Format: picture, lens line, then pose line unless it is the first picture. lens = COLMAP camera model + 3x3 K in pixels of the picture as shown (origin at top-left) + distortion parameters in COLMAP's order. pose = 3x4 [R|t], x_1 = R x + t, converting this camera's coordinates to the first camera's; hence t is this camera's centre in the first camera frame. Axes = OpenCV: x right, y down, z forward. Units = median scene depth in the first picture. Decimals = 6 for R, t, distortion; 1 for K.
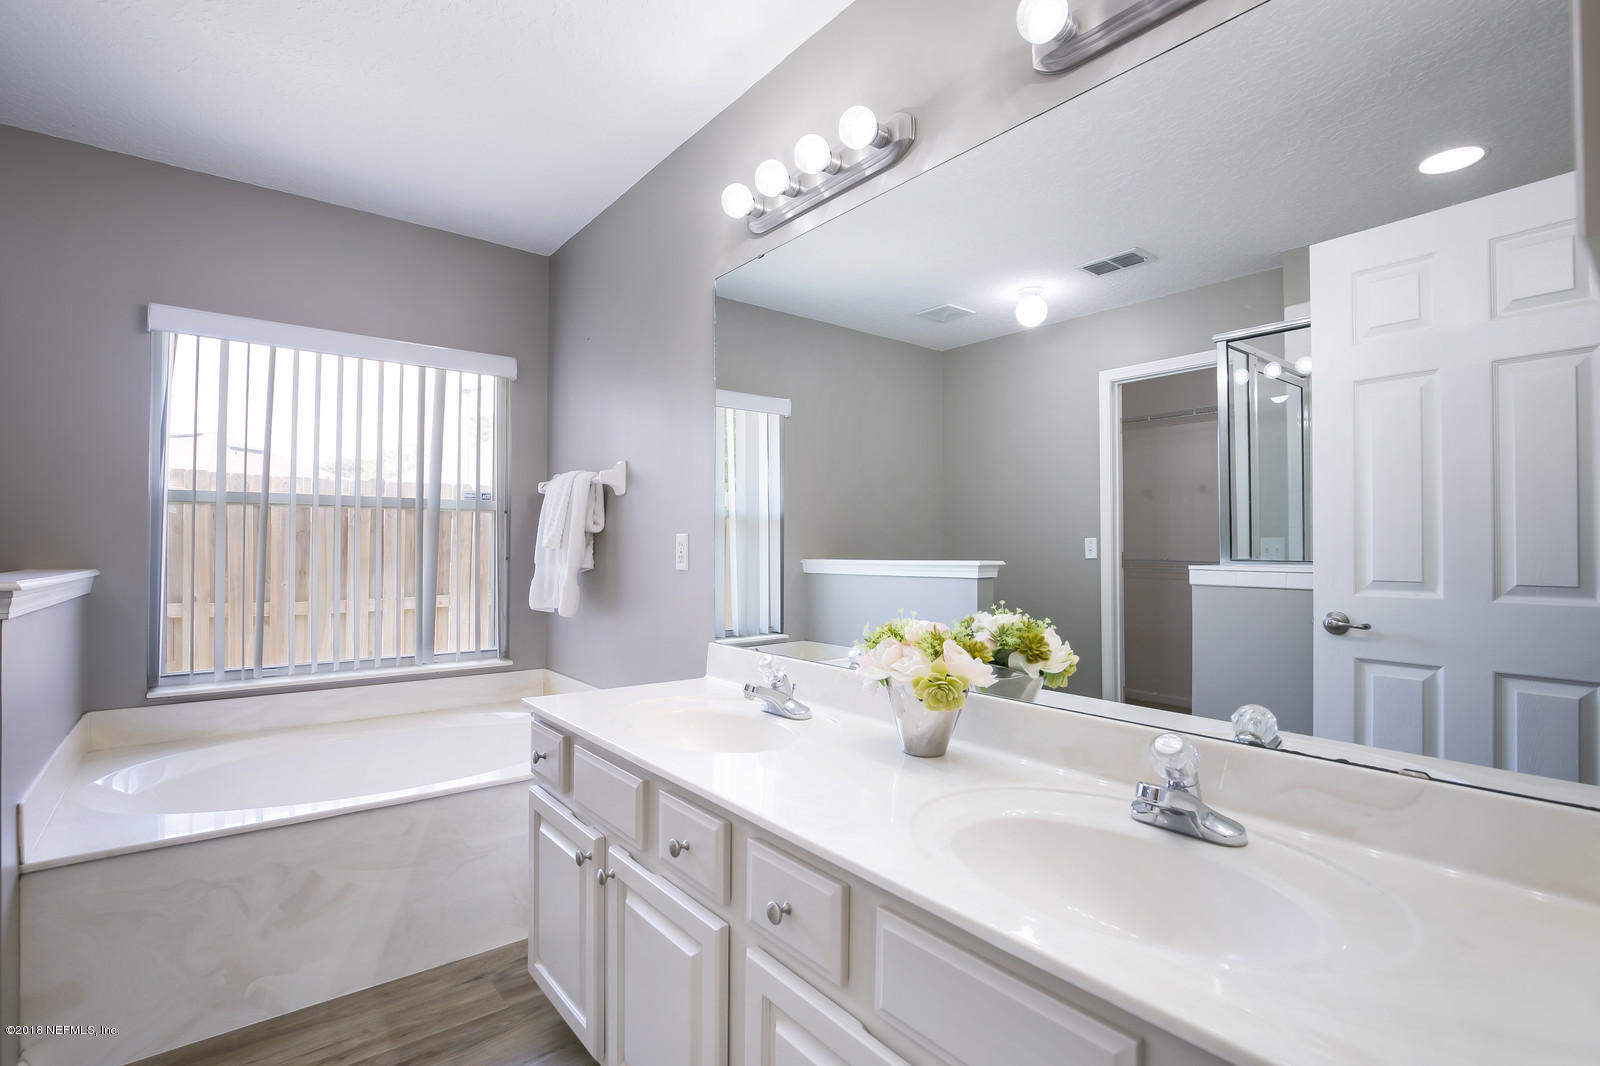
lens RADIAL K [[761.6, 0, 800.0], [0, 761.6, 533.0], [0, 0, 1]] dist [-0.001973, 0.000105]
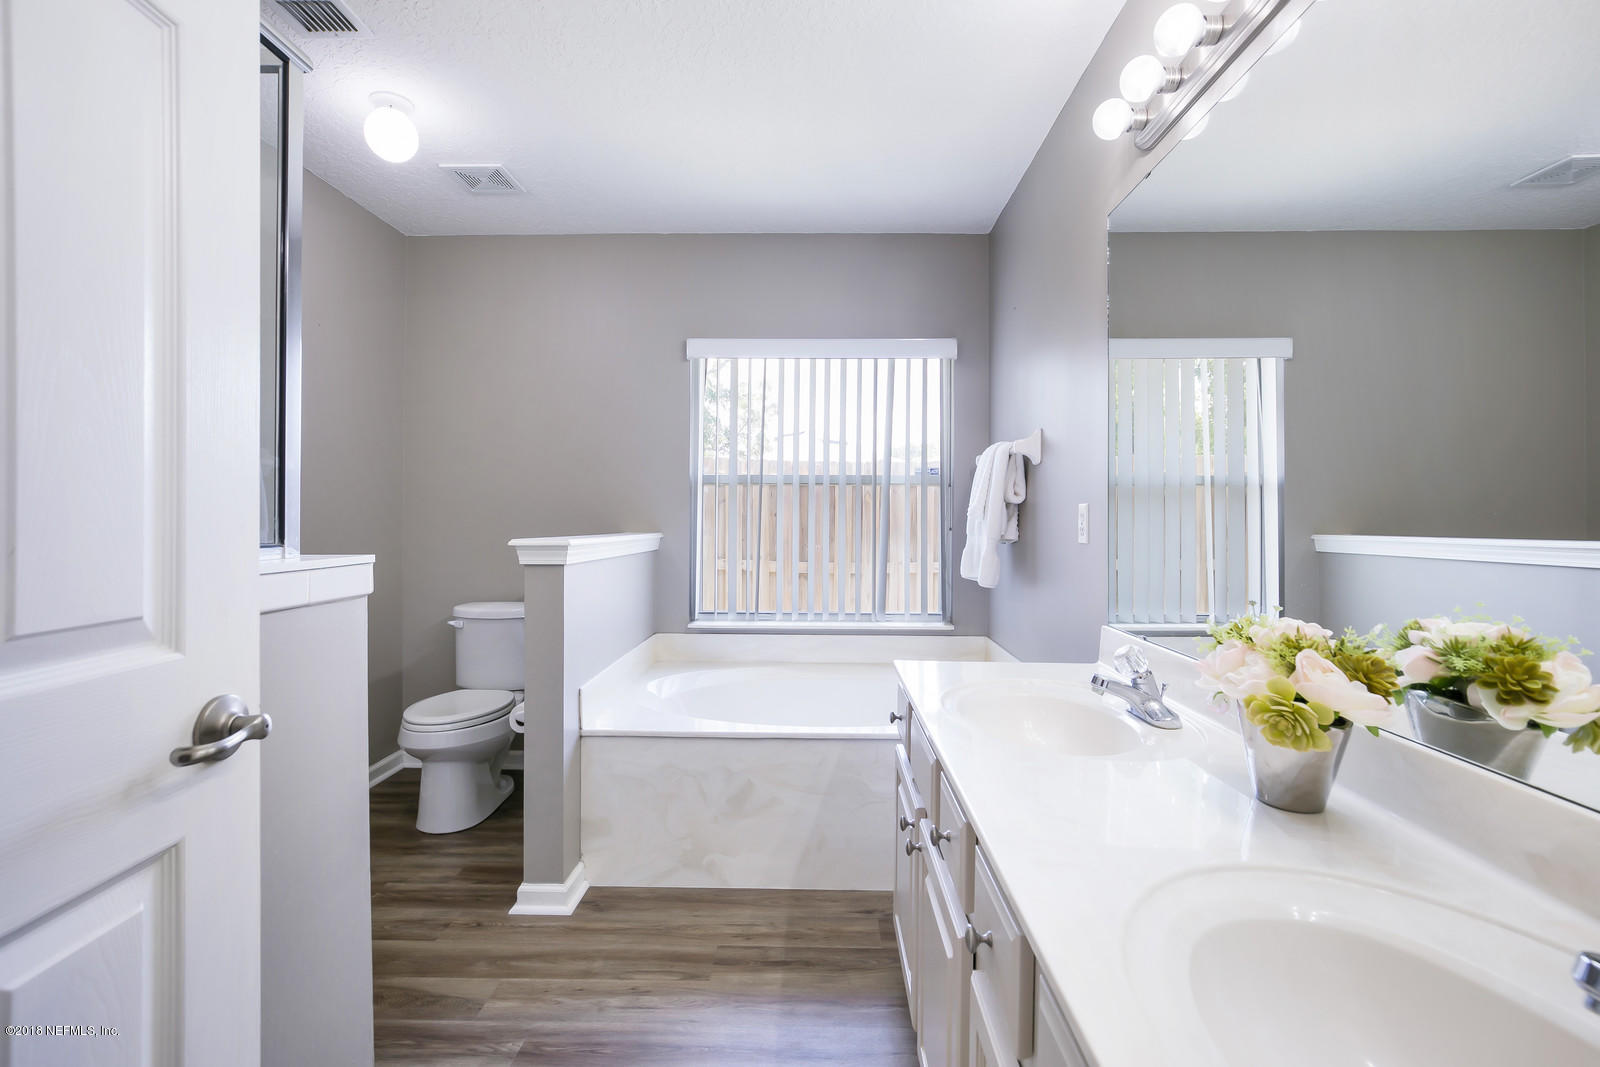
lens RADIAL K [[741.5, 0, 803.5], [0, 741.5, 510.1], [0, 0, 1]] dist [0.020622, 0.000259]
pose [[0.774327, -0.004551, -0.632770, 0.156347], [0.008592, 0.999958, 0.003322, 0.002675], [0.632728, -0.008009, 0.774333, 0.097354]]
